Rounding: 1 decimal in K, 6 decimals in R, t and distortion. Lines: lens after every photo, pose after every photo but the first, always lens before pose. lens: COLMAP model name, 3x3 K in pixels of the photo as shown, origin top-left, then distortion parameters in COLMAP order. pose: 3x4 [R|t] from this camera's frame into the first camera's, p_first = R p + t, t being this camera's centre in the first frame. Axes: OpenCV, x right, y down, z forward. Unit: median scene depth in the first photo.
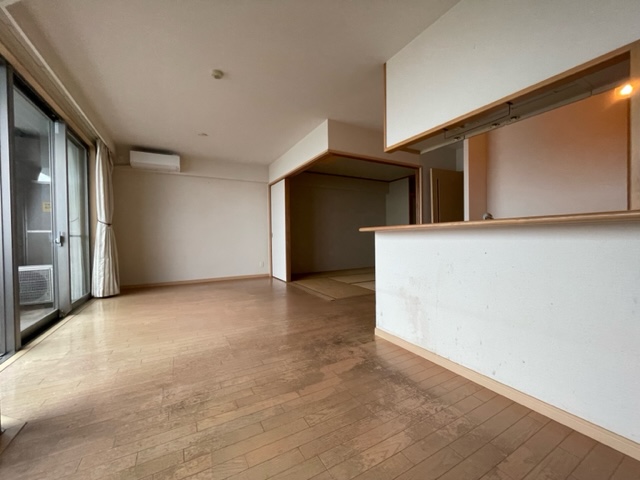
lens RADIAL K [[259.3, 0, 322.3], [0, 259.3, 240.0], [0, 0, 1]] dist [-0.001566, 0.000285]
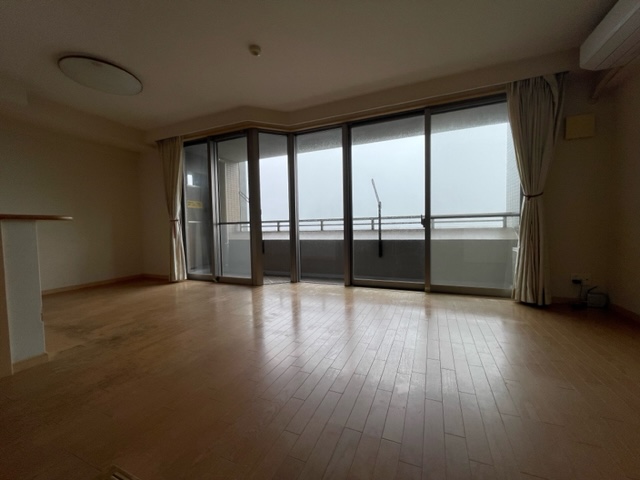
lens RADIAL K [[259.3, 0, 321.4], [0, 259.3, 240.2], [0, 0, 1]] dist [-0.001566, 0.000285]
pose [[-0.793444, 0.055996, -0.606062, 0.017762], [0.020064, 0.997624, 0.065907, -0.007600], [0.608313, 0.040133, -0.792682, 2.241982]]
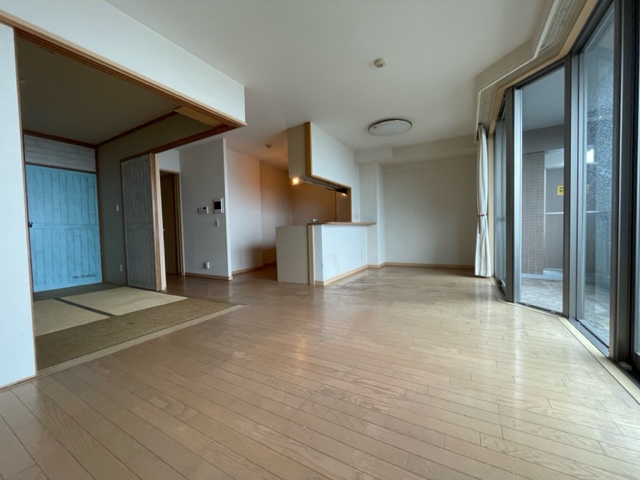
lens RADIAL K [[259.3, 0, 322.2], [0, 259.3, 240.4], [0, 0, 1]] dist [-0.001566, 0.000285]
pose [[-0.515794, -0.004879, 0.856699, -1.361337], [0.045354, 0.998426, 0.032992, 0.018222], [-0.855511, 0.055872, -0.514761, 2.053833]]
